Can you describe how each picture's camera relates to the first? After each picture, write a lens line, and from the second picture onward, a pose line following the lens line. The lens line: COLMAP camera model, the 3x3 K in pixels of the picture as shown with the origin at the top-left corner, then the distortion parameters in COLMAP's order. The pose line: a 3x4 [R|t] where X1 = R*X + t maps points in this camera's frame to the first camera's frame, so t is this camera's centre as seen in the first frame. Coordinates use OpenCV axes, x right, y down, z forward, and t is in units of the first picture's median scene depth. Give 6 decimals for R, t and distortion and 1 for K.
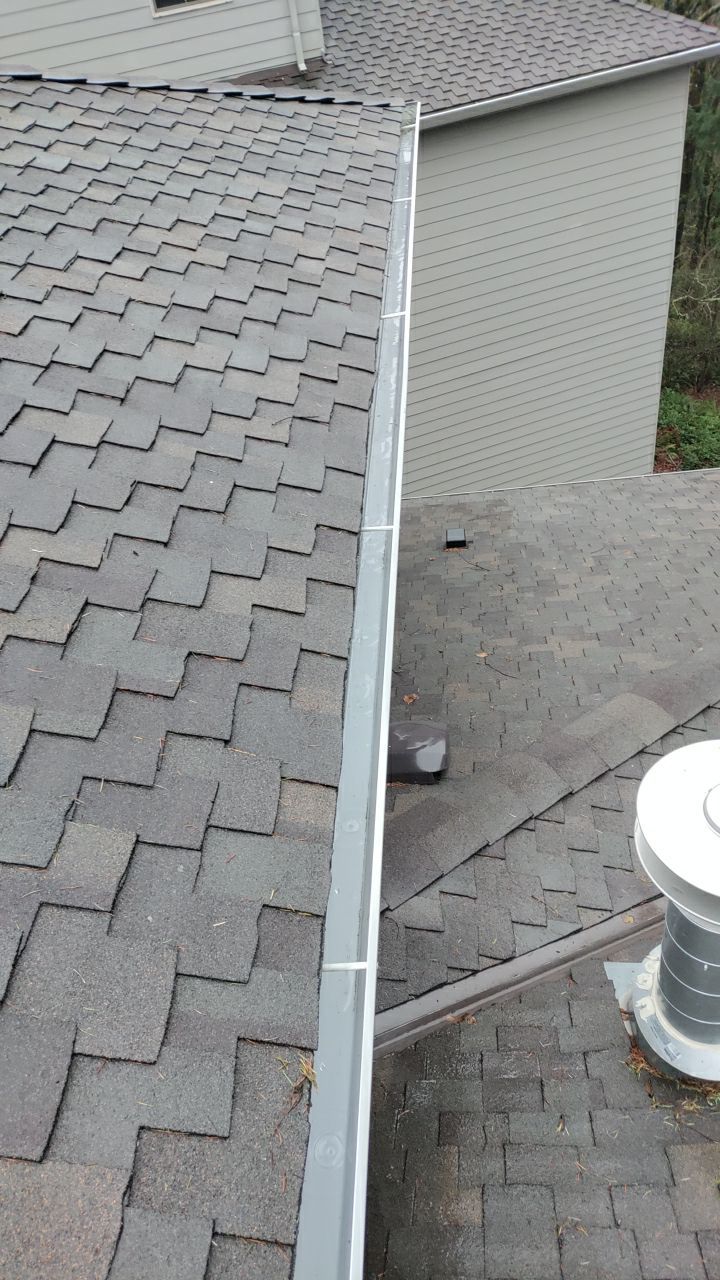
lens RADIAL K [[946.3, 0, 361.3], [0, 946.3, 647.7], [0, 0, 1]] dist [0.064417, -0.081589]
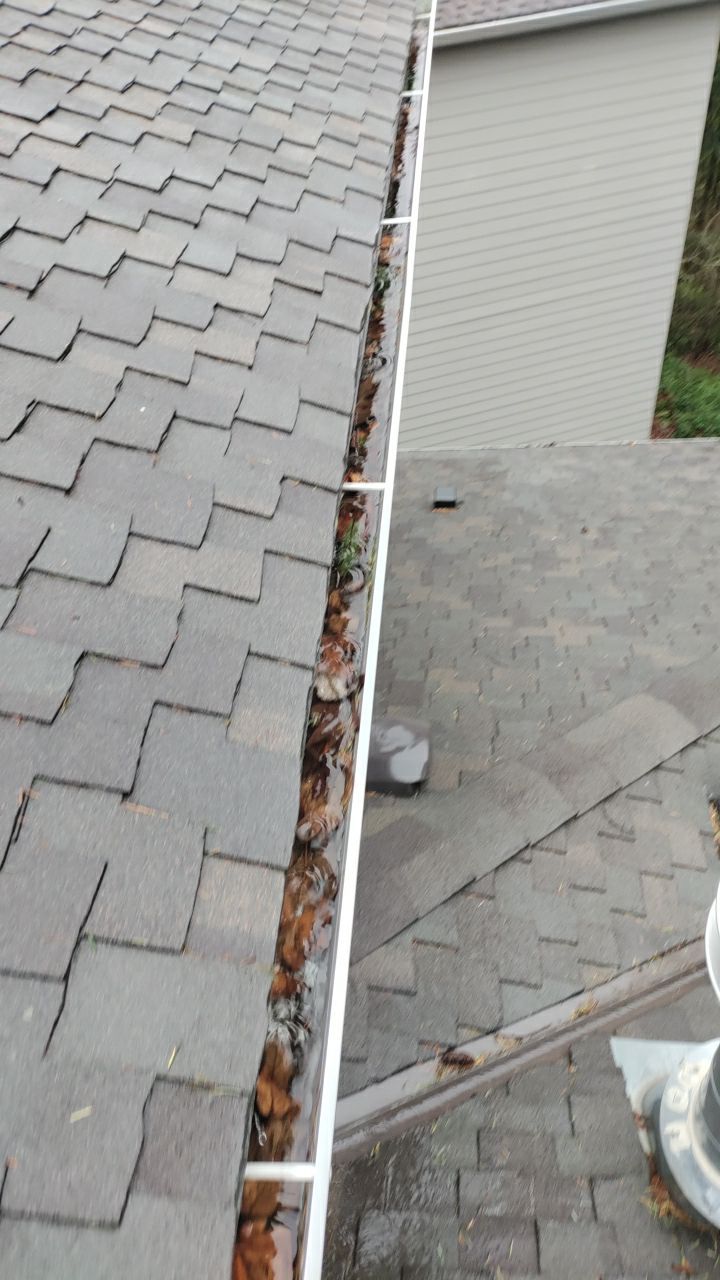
lens RADIAL K [[988.2, 0, 362.0], [0, 988.2, 622.2], [0, 0, 1]] dist [0.034560, -0.034610]
pose [[0.997900, 0.056838, 0.031077, -0.002098], [-0.057406, 0.998194, 0.017694, -0.024352], [-0.030015, -0.019440, 0.999360, 0.163510]]
